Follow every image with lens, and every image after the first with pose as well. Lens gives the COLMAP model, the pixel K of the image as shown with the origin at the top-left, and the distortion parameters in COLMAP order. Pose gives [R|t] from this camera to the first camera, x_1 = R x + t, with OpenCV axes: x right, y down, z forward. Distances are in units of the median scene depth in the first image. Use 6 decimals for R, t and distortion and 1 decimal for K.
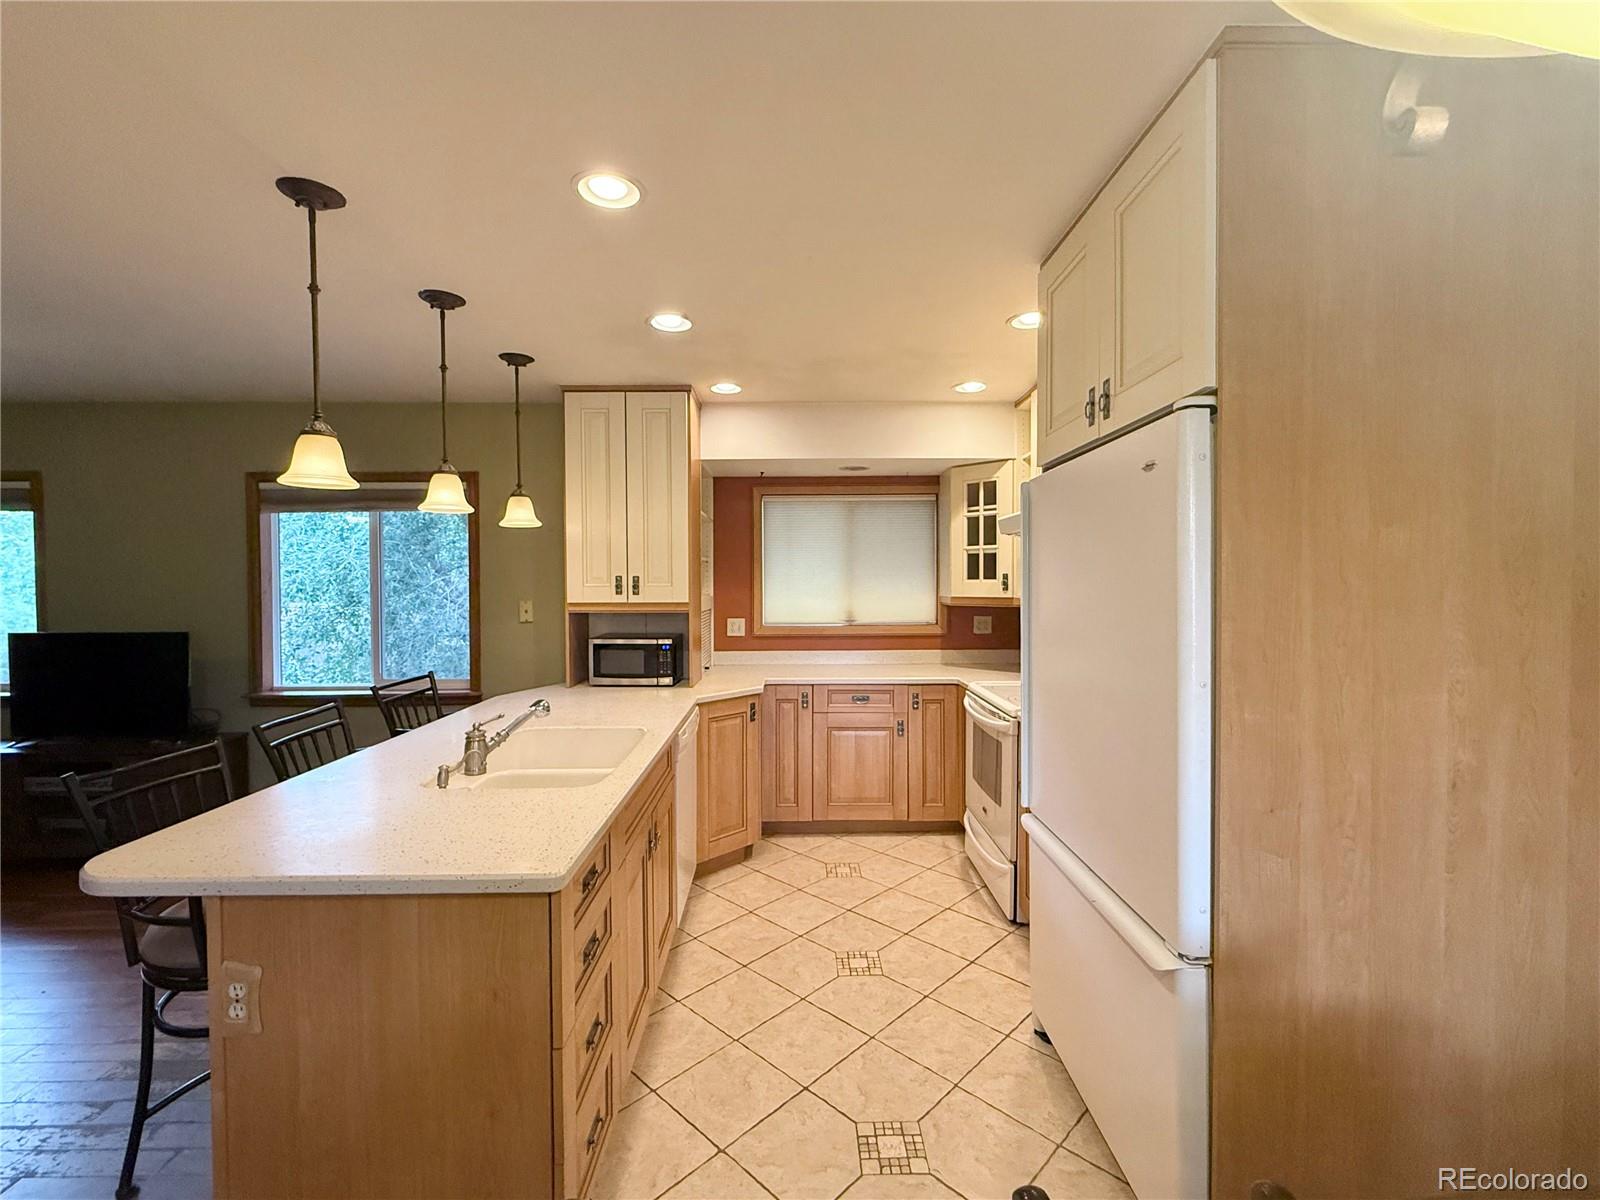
lens RADIAL K [[701.6, 0, 800.0], [0, 701.6, 600.0], [0, 0, 1]] dist [-0.000161, 0.000196]
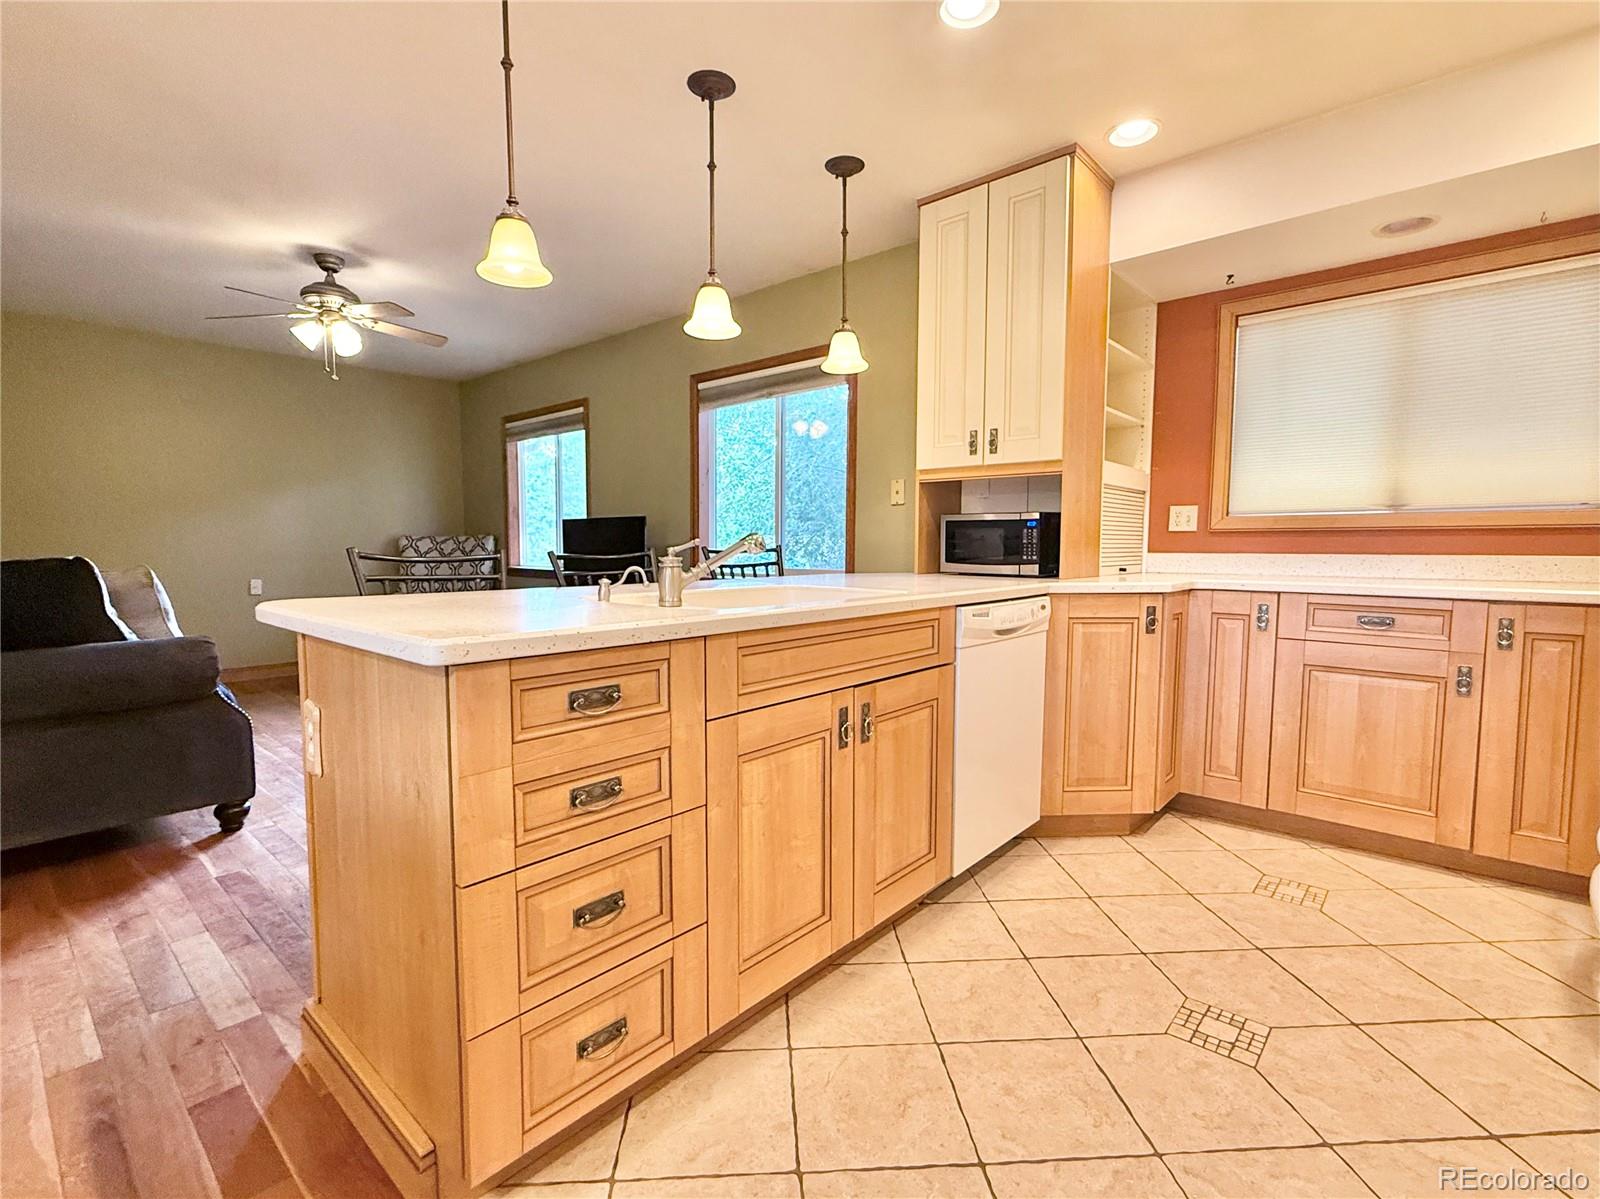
lens RADIAL K [[747.2, 0, 800.0], [0, 747.2, 599.5], [0, 0, 1]] dist [-0.001034, 0.000414]
pose [[0.740550, 0.054561, -0.669782, 0.148659], [-0.022053, 0.998135, 0.056926, 0.099818], [0.671639, -0.027385, 0.740372, 0.232295]]
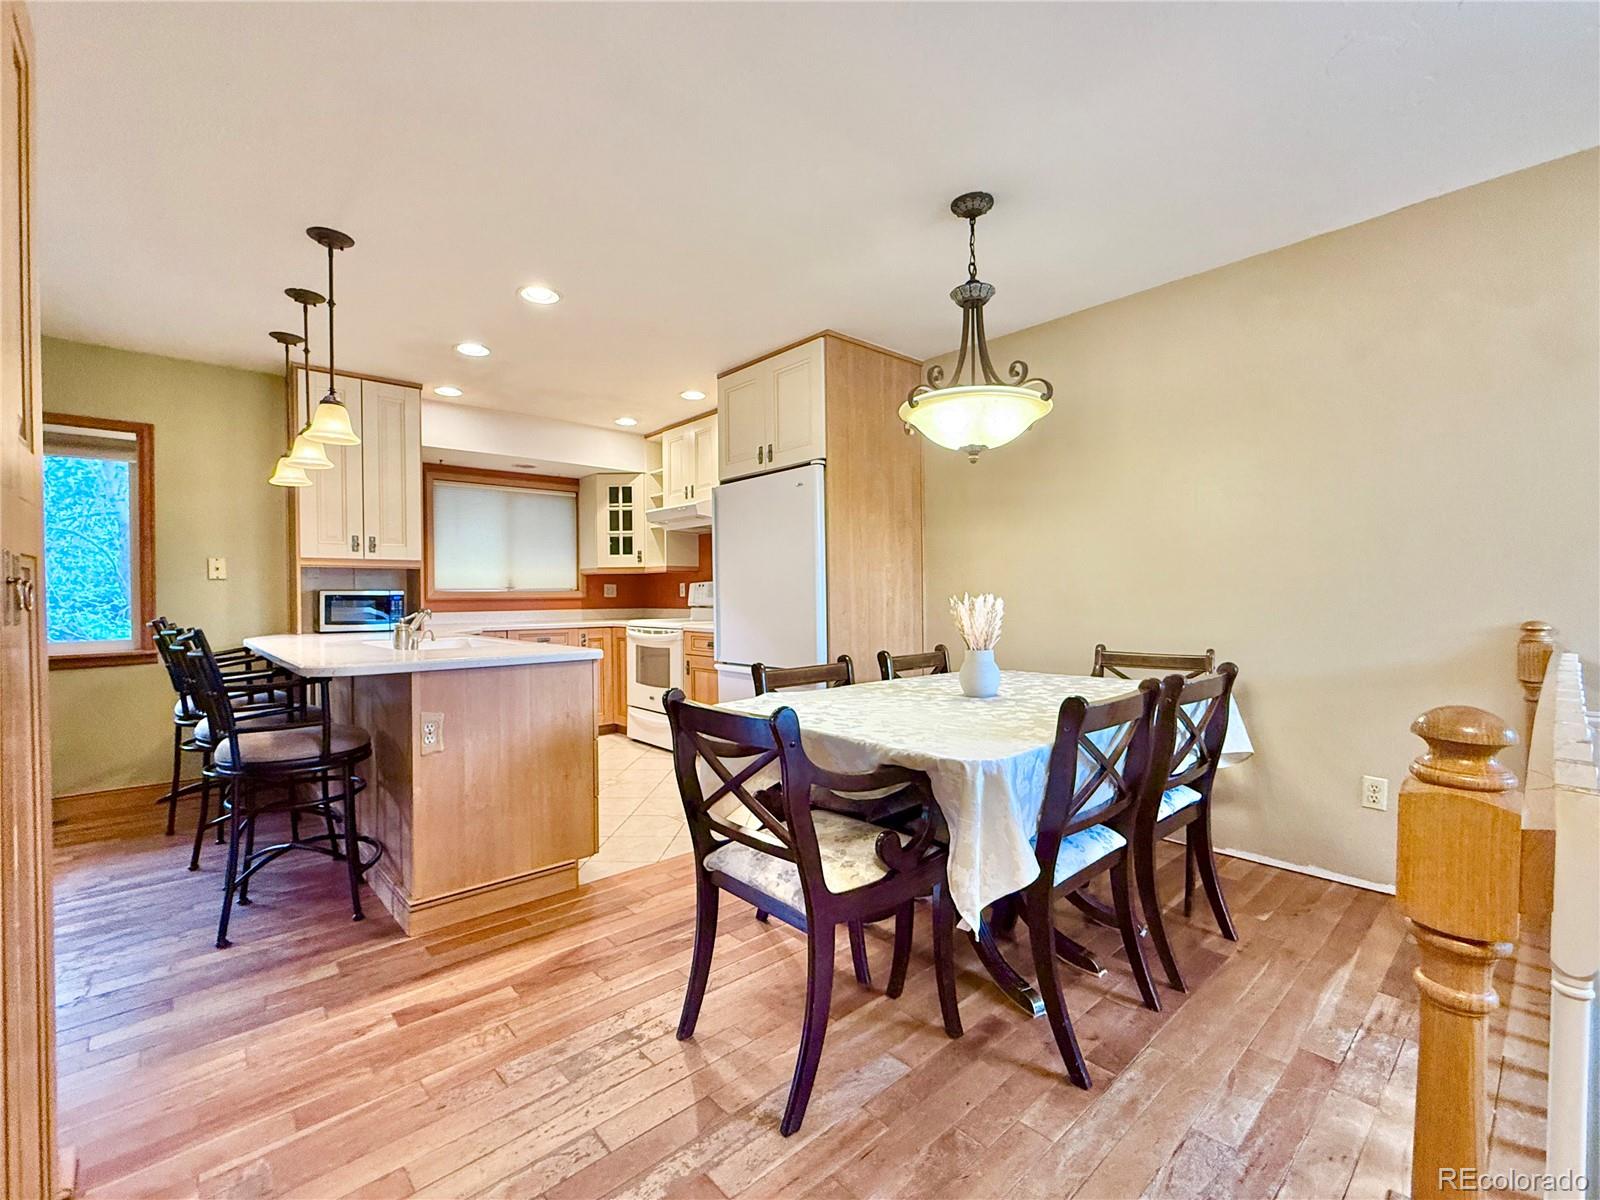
lens RADIAL K [[701.6, 0, 800.0], [0, 701.6, 600.0], [0, 0, 1]] dist [-0.000161, 0.000196]
pose [[0.752537, -0.007593, 0.658506, -0.429040], [0.021933, 0.999668, -0.013538, 0.094778], [-0.658185, 0.024631, 0.752454, -0.324628]]
